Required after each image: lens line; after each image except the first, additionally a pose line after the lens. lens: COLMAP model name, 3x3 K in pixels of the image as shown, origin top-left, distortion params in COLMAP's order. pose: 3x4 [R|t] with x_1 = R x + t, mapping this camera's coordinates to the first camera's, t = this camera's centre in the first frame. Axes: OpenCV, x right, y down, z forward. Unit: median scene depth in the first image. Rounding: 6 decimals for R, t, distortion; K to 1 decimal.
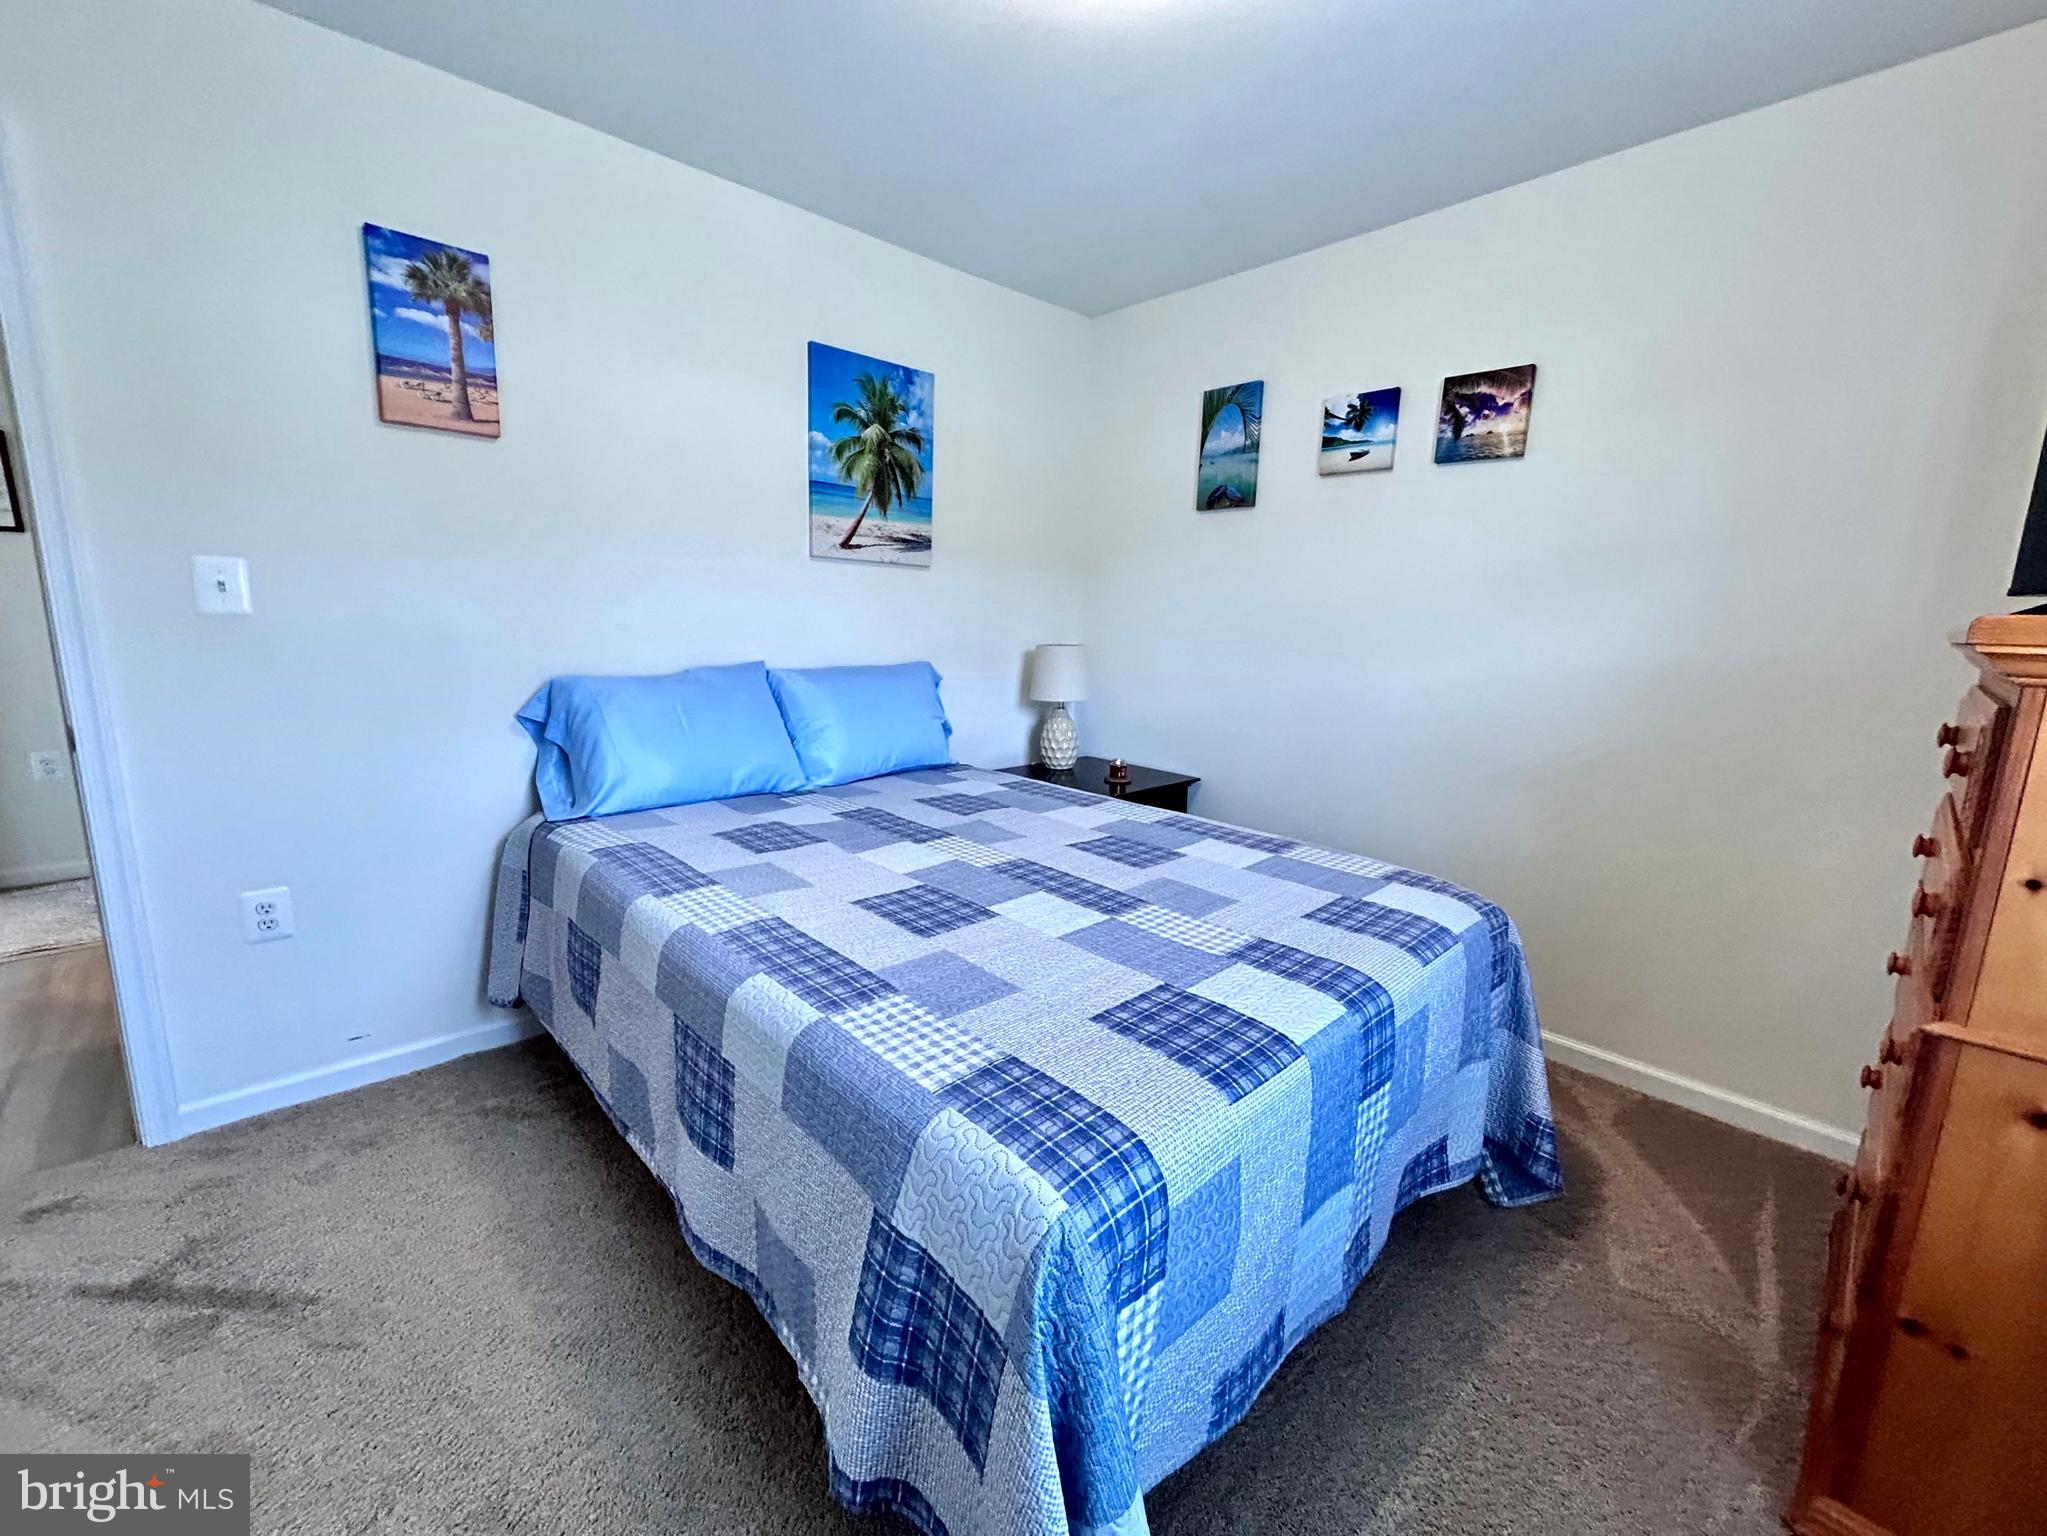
lens RADIAL K [[835.5, 0, 1018.8], [0, 835.5, 758.0], [0, 0, 1]] dist [-0.000215, 0.000186]
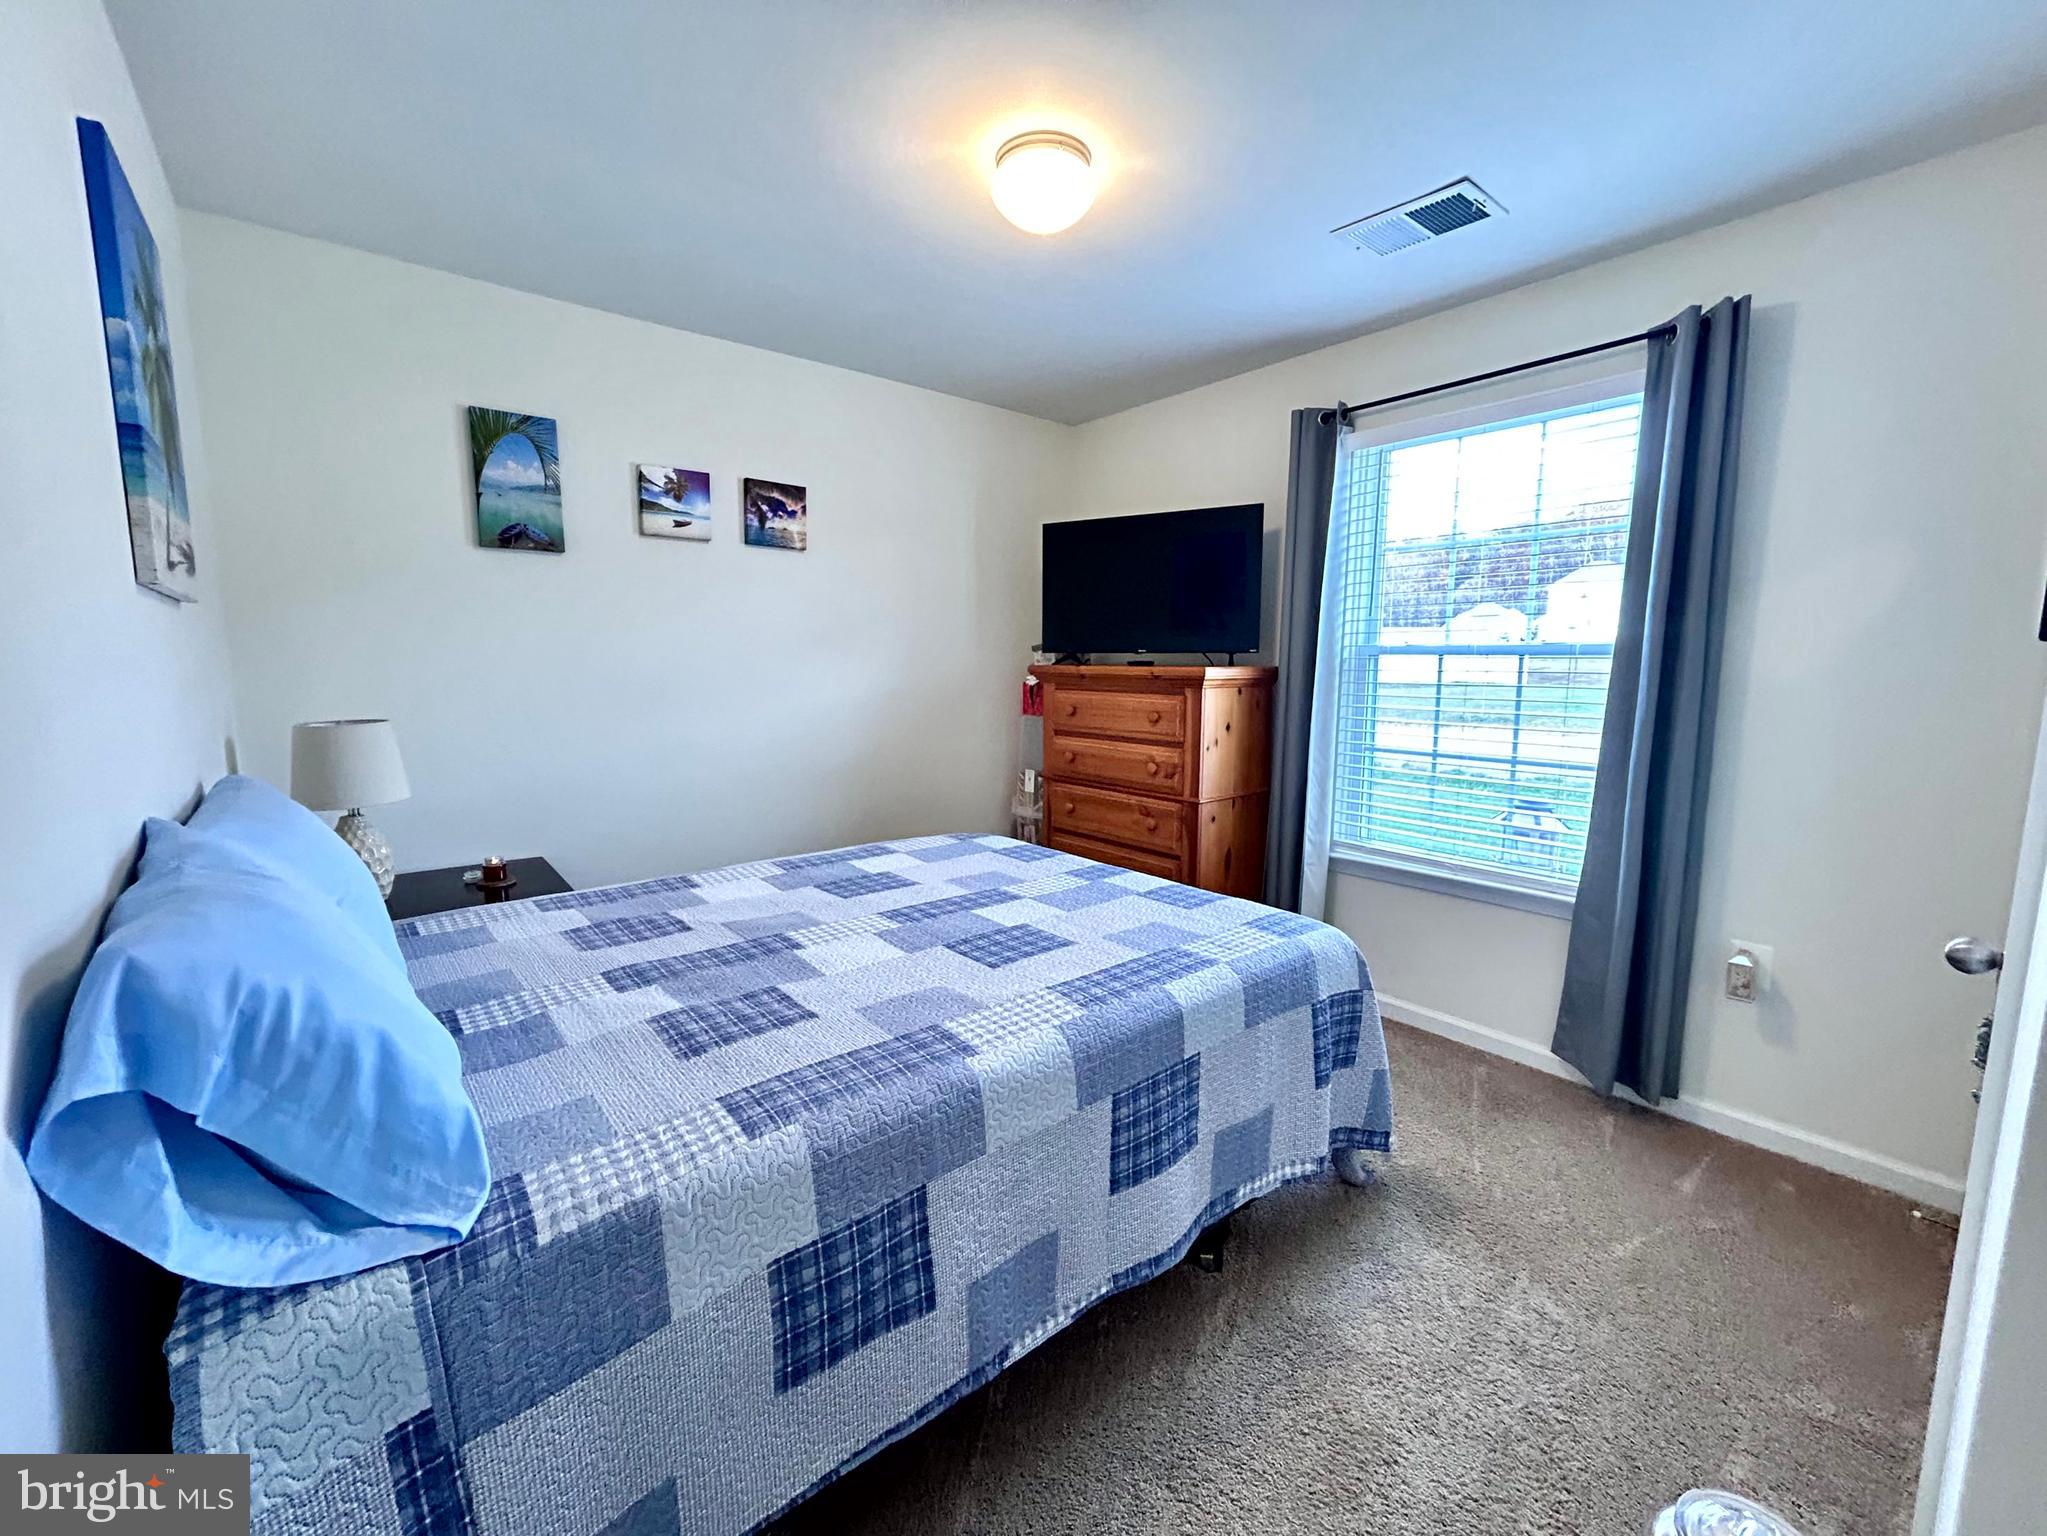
lens RADIAL K [[835.5, 0, 1018.4], [0, 835.5, 771.0], [0, 0, 1]] dist [-0.000215, 0.000186]
pose [[0.065710, -0.162935, 0.984446, -0.809840], [0.170372, 0.973923, 0.149822, -0.148293], [-0.983186, 0.157877, 0.091756, 0.572628]]
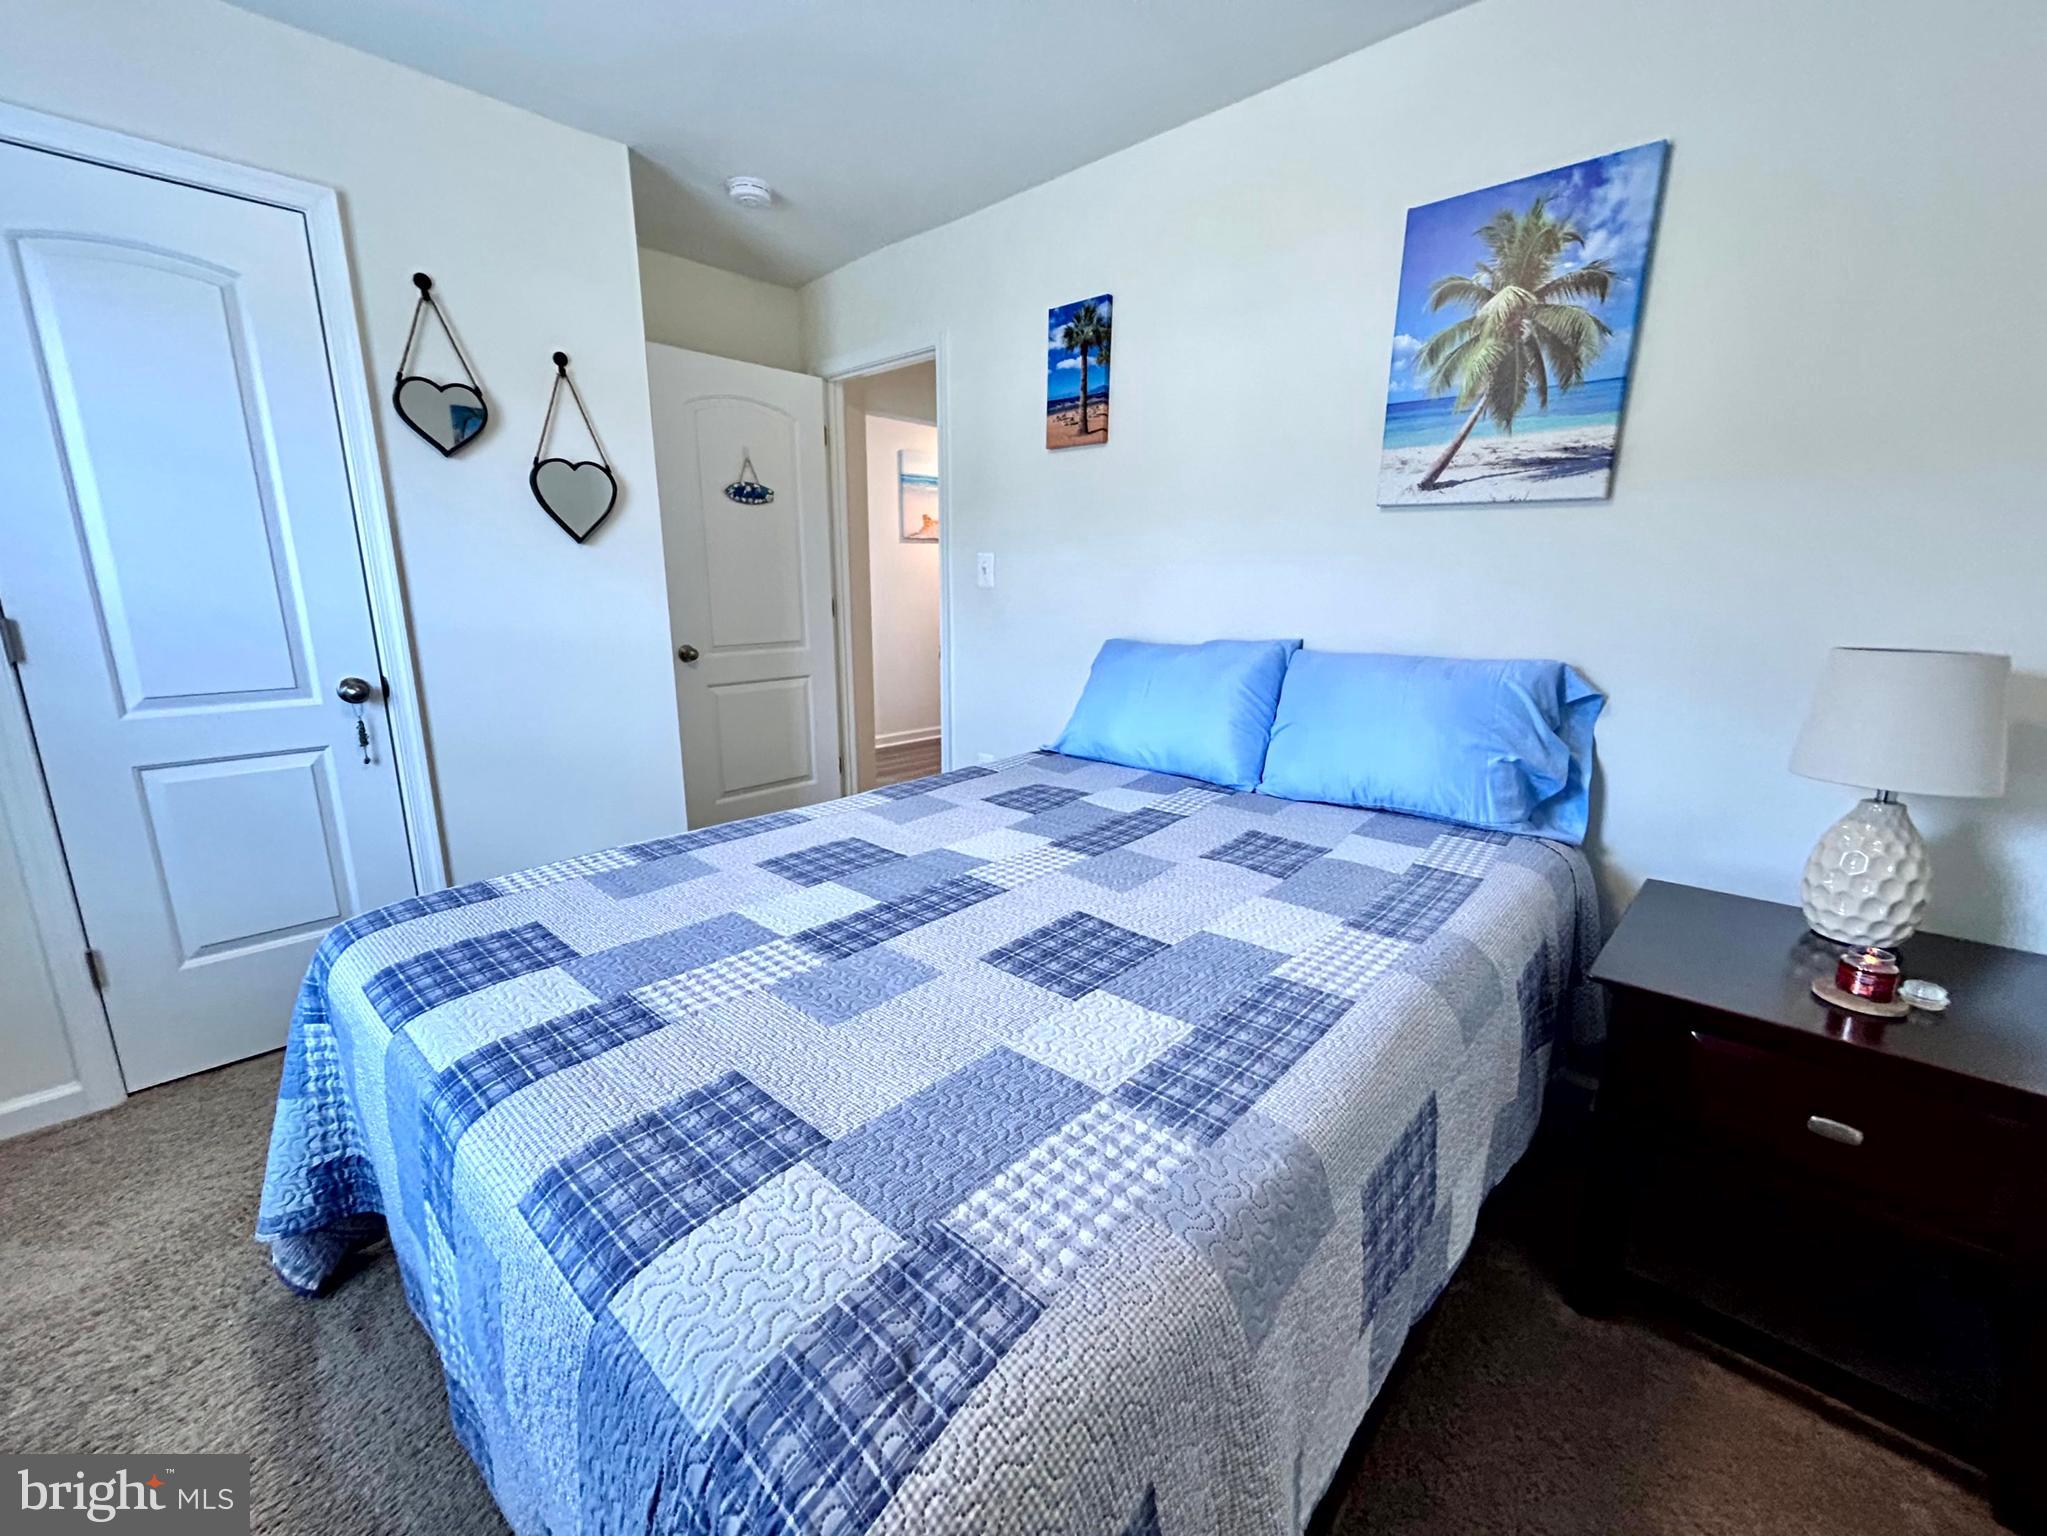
lens RADIAL K [[835.5, 0, 1026.2], [0, 835.5, 759.0], [0, 0, 1]] dist [-0.000215, 0.000186]
pose [[0.072710, 0.186372, -0.979785, 0.601886], [-0.177299, 0.969153, 0.171192, -0.107500], [0.981467, 0.161268, 0.103511, 0.749154]]
